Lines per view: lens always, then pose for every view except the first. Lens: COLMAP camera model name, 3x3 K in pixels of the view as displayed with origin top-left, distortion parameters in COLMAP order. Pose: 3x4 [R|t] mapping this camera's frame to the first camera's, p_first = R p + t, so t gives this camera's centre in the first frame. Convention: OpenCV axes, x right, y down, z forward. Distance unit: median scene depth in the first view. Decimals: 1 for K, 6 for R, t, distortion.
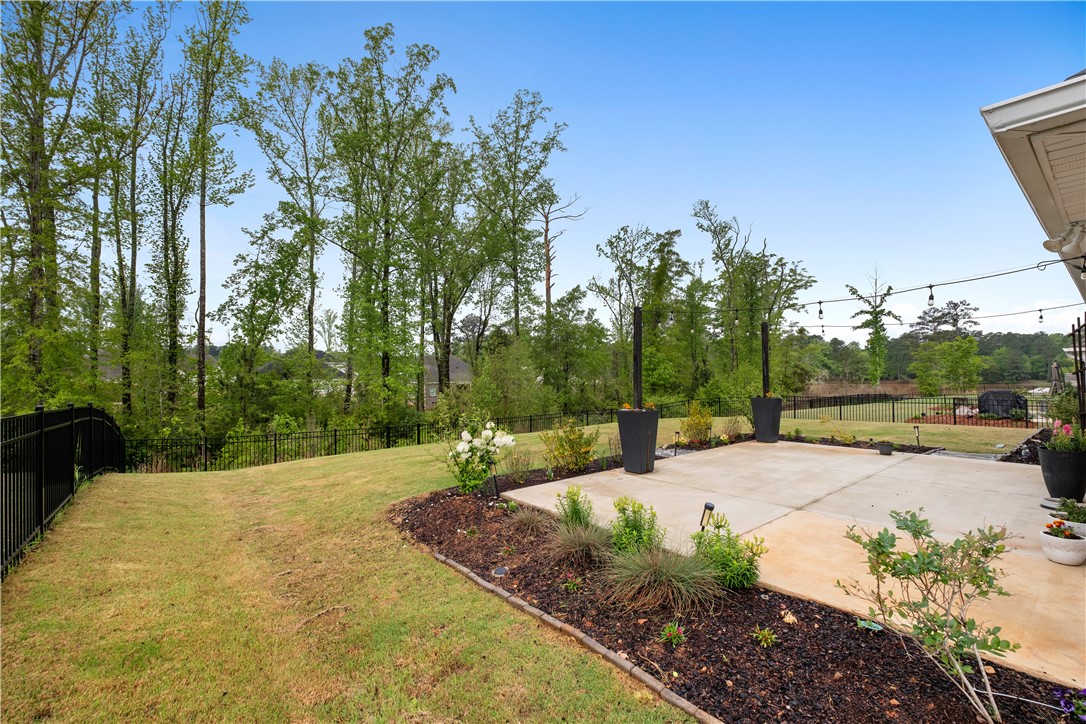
lens RADIAL K [[469.6, 0, 543.0], [0, 469.6, 362.0], [0, 0, 1]] dist [0.000109, 0.000137]
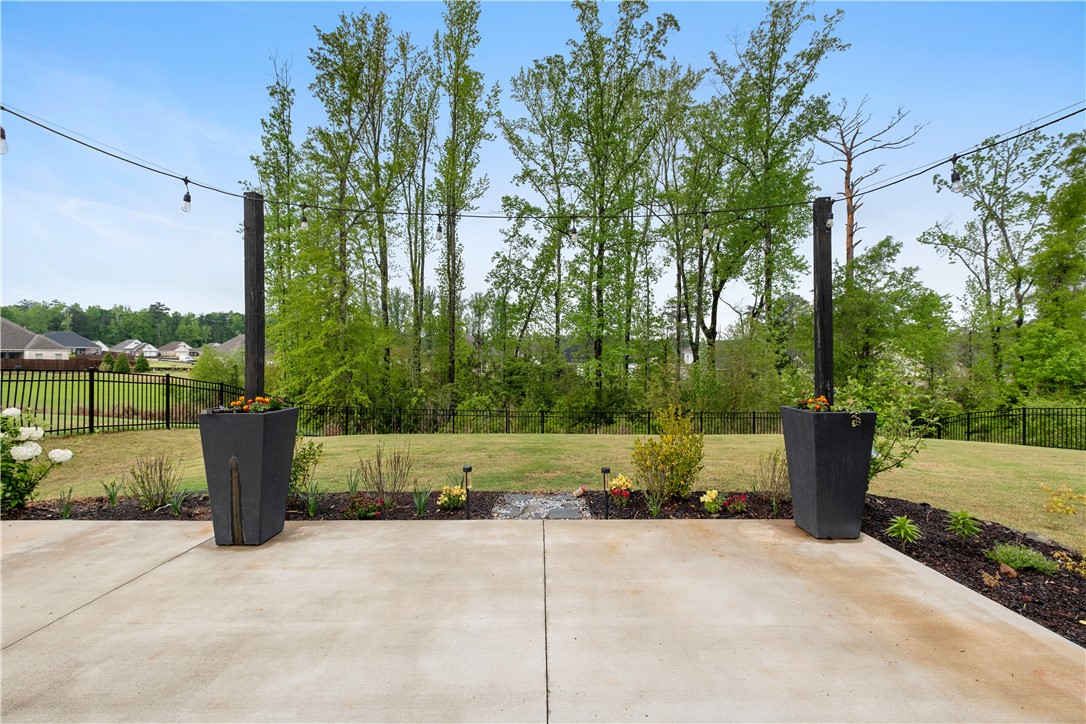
lens RADIAL K [[465.4, 0, 540.1], [0, 465.4, 361.2], [0, 0, 1]] dist [-0.010842, 0.000140]
pose [[0.779959, 0.015569, -0.625637, 0.102444], [0.001398, 0.999645, 0.026619, 0.005489], [0.625829, -0.021637, 0.779660, 0.115377]]
